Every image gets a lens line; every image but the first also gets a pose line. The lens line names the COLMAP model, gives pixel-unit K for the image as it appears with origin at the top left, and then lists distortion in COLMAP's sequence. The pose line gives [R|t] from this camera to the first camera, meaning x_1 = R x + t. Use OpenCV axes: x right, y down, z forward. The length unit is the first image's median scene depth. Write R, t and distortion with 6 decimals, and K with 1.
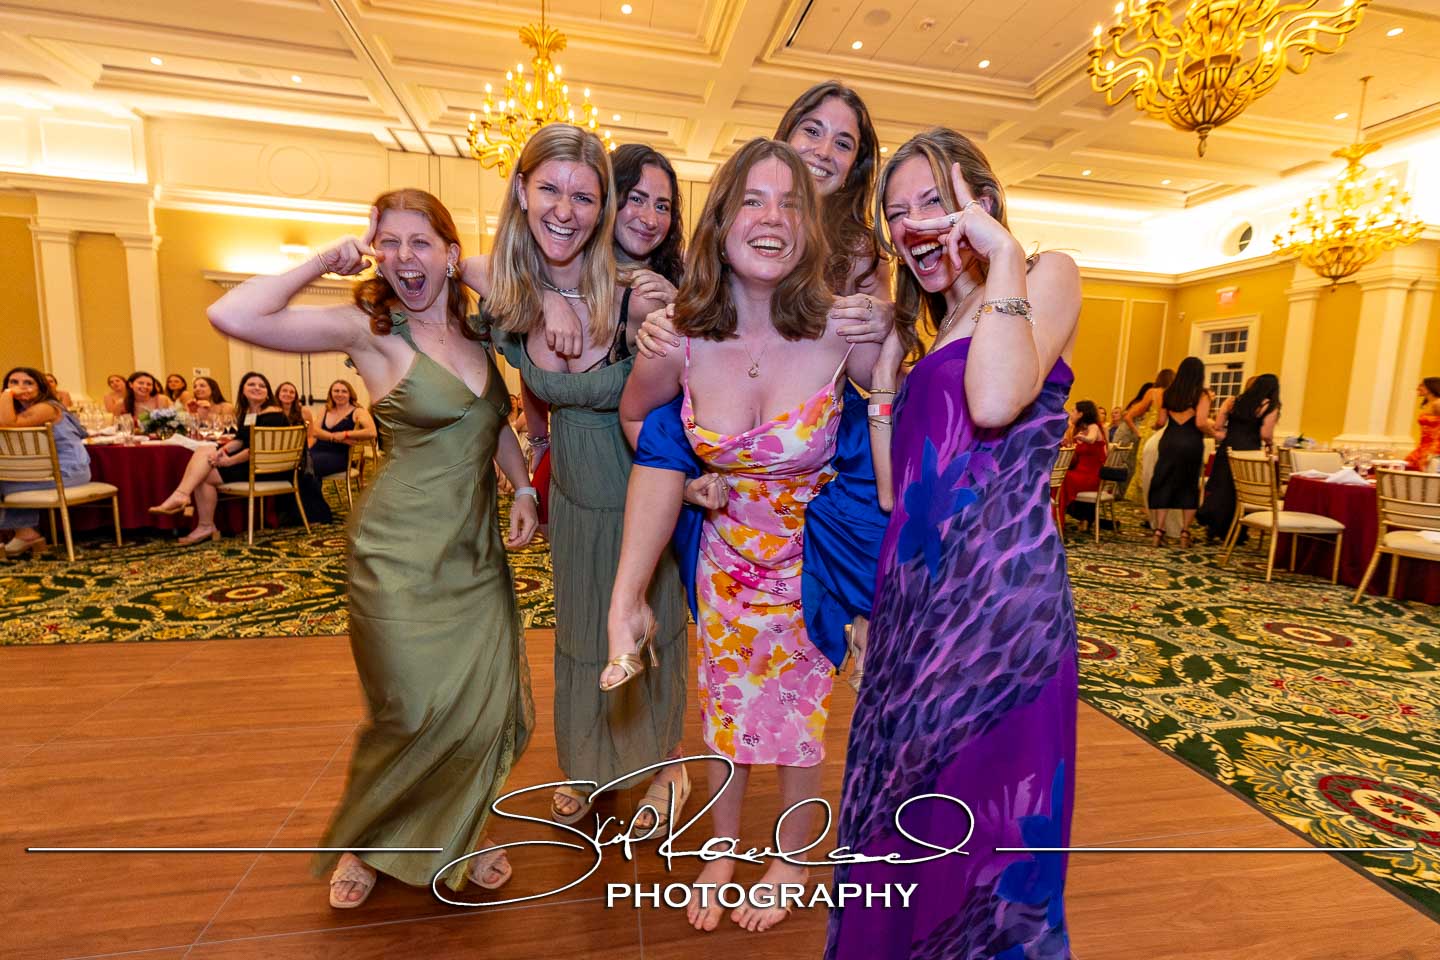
lens RADIAL K [[644.6, 0, 721.2], [0, 644.6, 472.7], [0, 0, 1]] dist [0.006418, 0.001368]
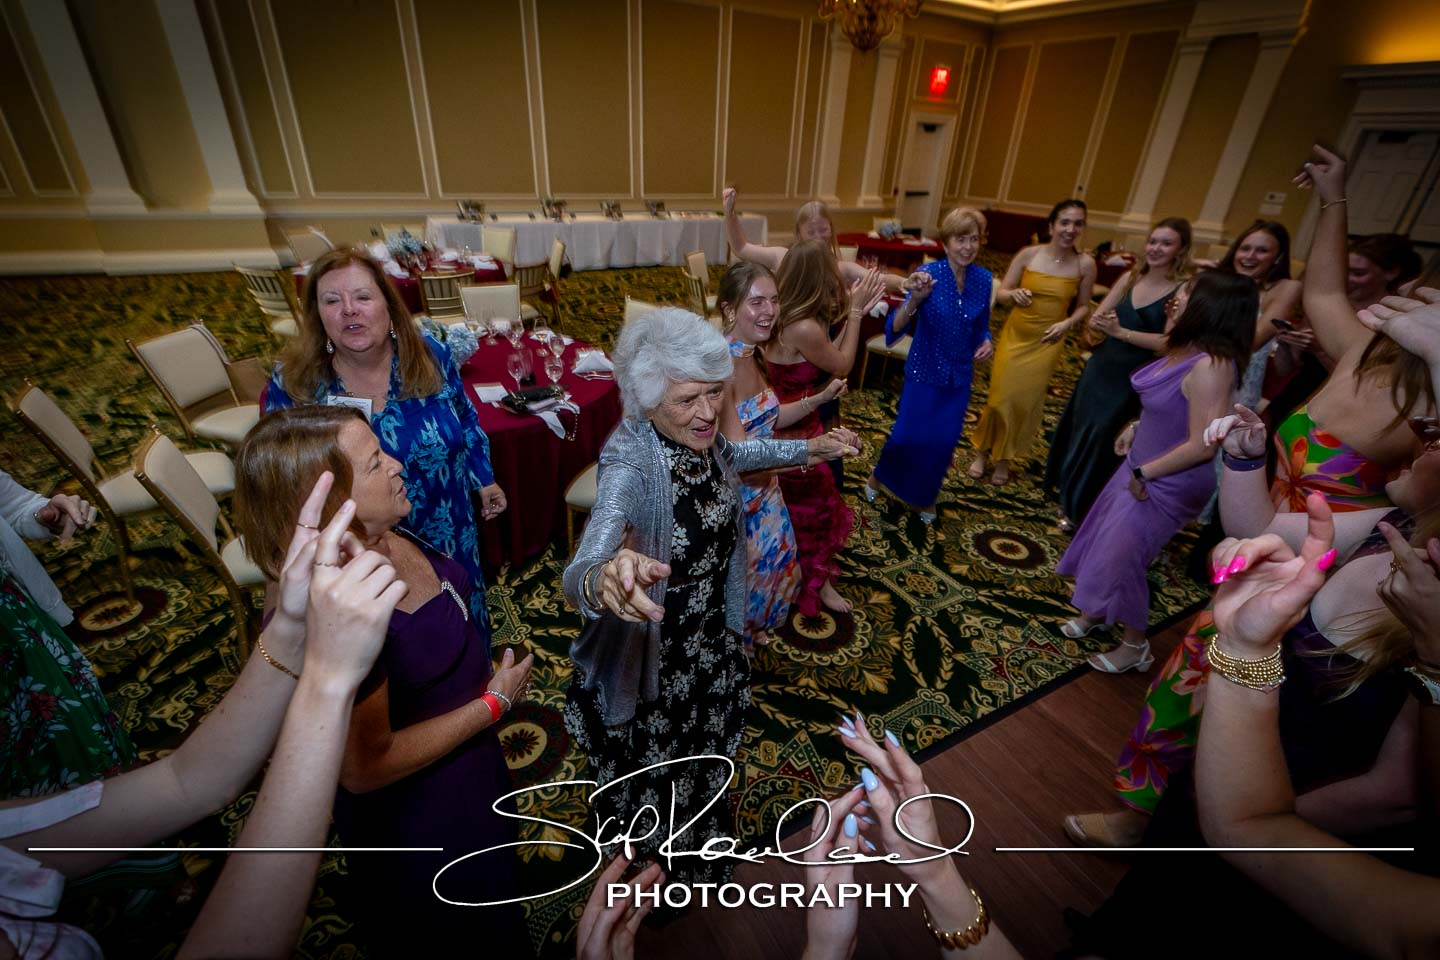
lens RADIAL K [[644.6, 0, 720.6], [0, 644.6, 470.1], [0, 0, 1]] dist [0.006418, 0.001368]
pose [[0.333096, 0.417891, -0.845231, -0.238159], [-0.133778, 0.908300, 0.396352, -0.111359], [0.933355, -0.018950, 0.358455, -0.085679]]
